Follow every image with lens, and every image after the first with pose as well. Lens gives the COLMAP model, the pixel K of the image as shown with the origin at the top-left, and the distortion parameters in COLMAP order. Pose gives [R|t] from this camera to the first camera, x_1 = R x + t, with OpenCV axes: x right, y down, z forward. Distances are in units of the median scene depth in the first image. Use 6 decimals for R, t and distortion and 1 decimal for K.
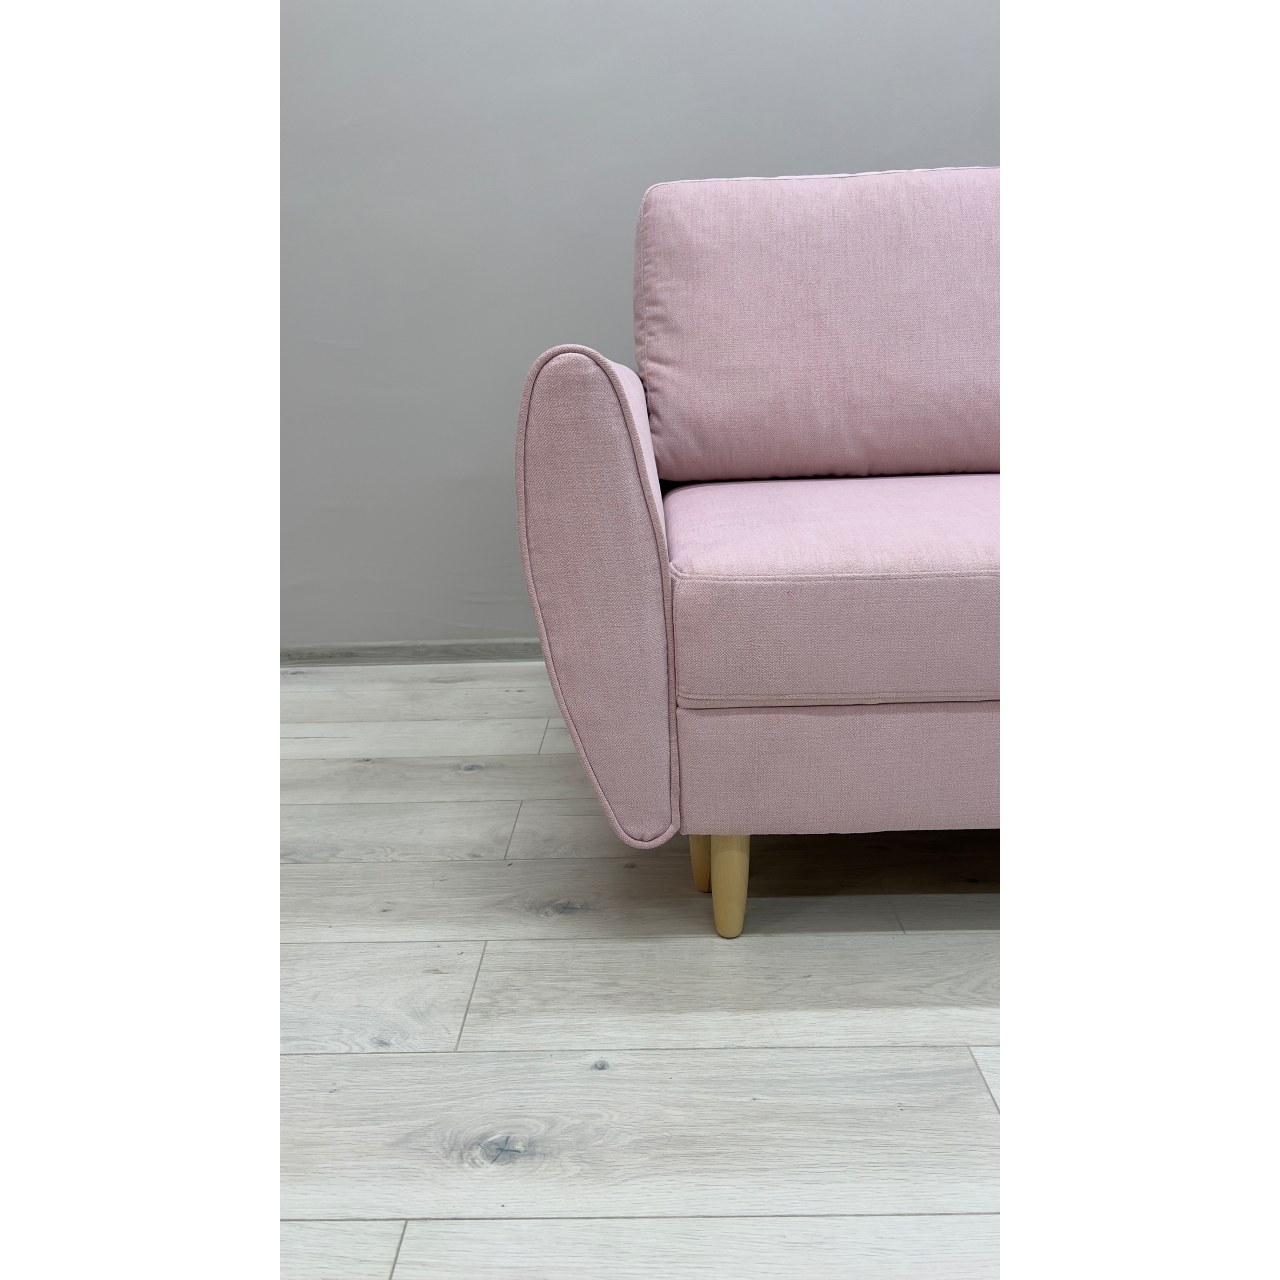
lens RADIAL K [[963.8, 0, 639.1], [0, 963.8, 645.4], [0, 0, 1]] dist [0.043341, -0.005311]
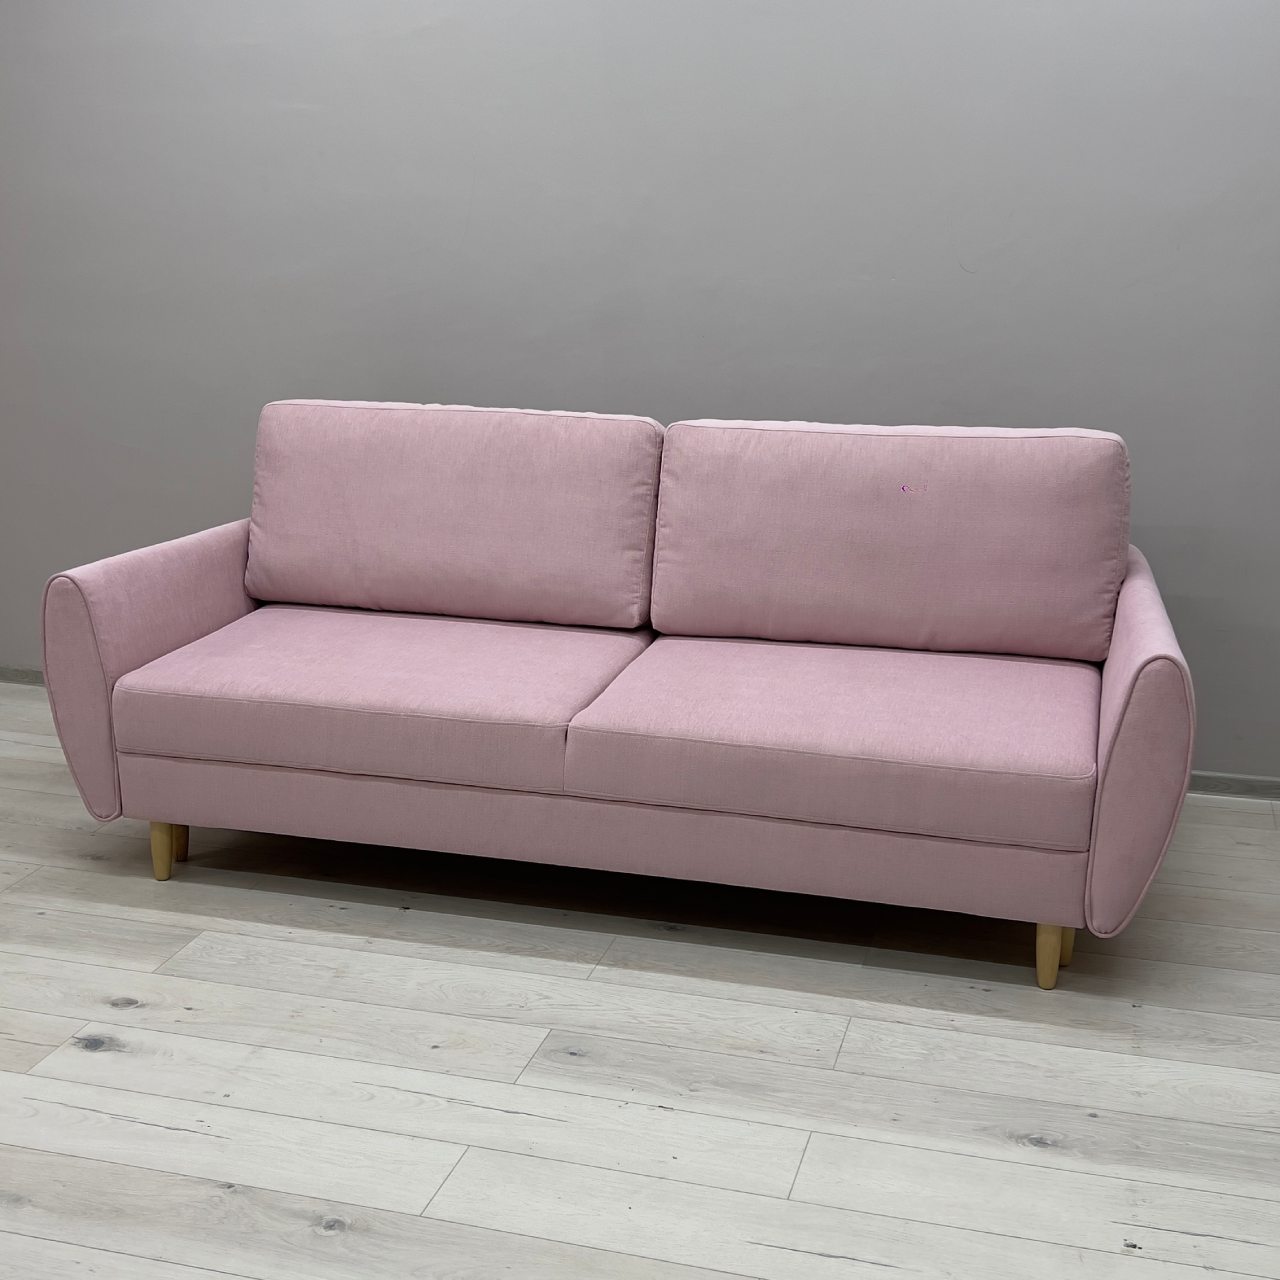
lens RADIAL K [[1792.6, 0, 640.0], [0, 1792.6, 640.0], [0, 0, 1]] dist [0.073397, -0.102402]
pose [[0.953823, 0.090665, -0.286360, 2.017284], [-0.091372, 0.995757, 0.010922, -0.287819], [0.286135, 0.015748, 0.958060, -2.141877]]
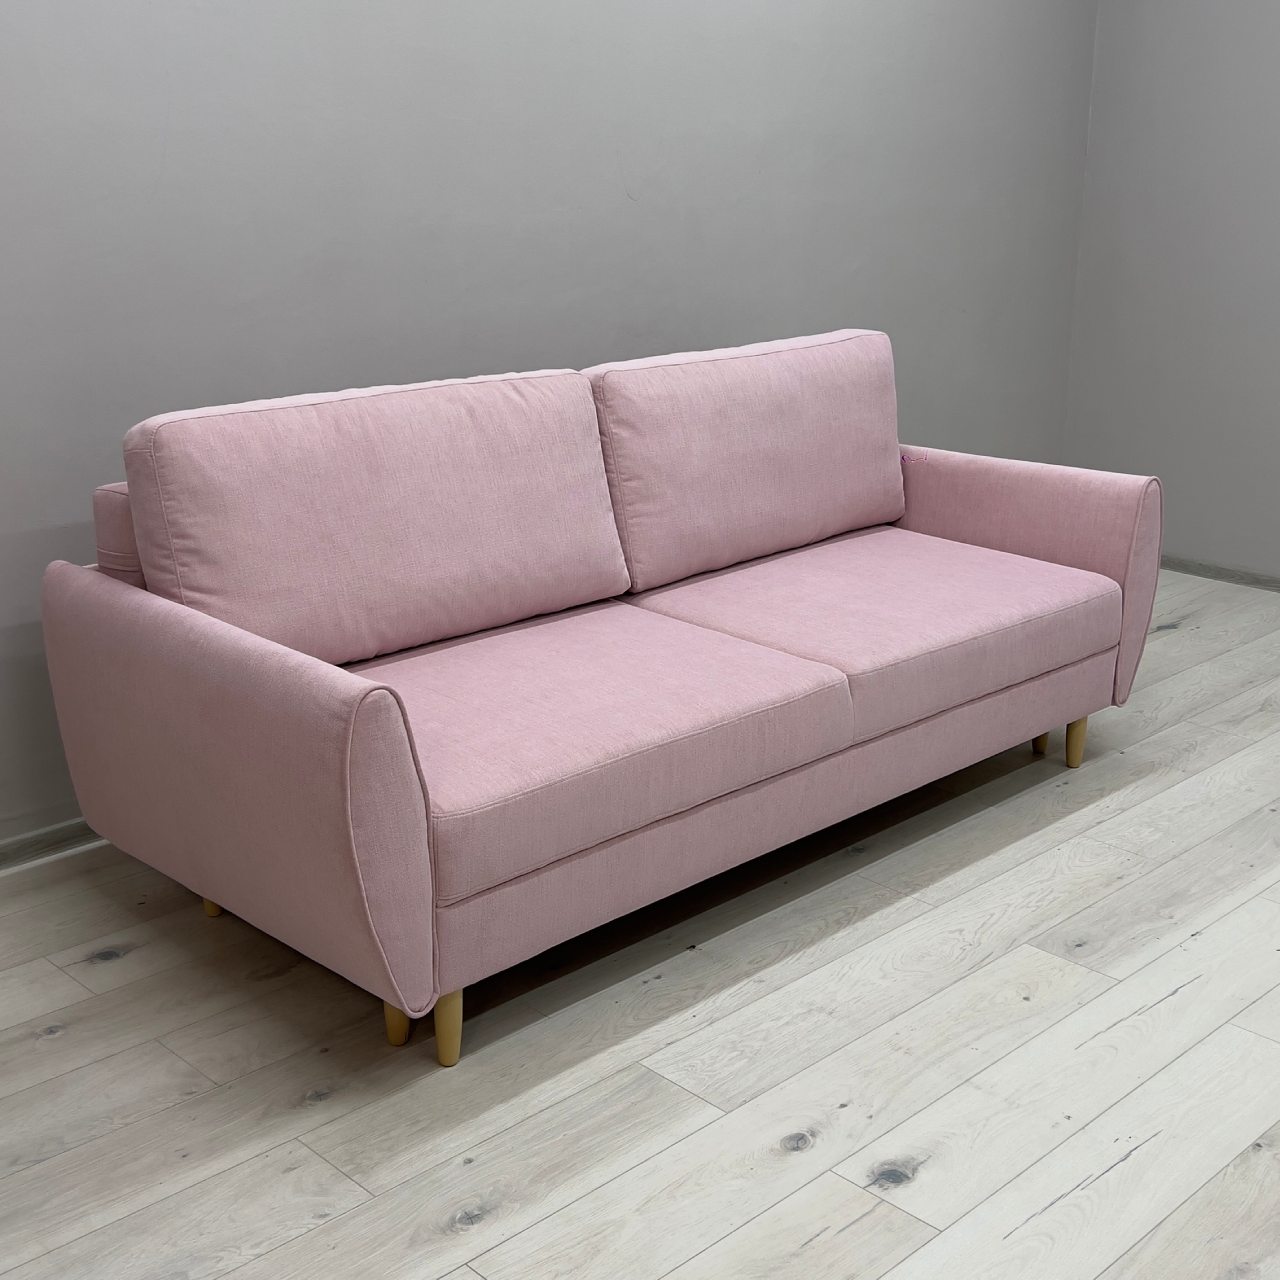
lens RADIAL K [[1740.8, 0, 644.9], [0, 1740.8, 644.6], [0, 0, 1]] dist [0.028556, 0.056038]
pose [[0.700024, -0.181851, 0.690577, -1.390863], [0.162194, 0.982248, 0.094245, -0.487087], [-0.695456, 0.046034, 0.717092, -1.005354]]
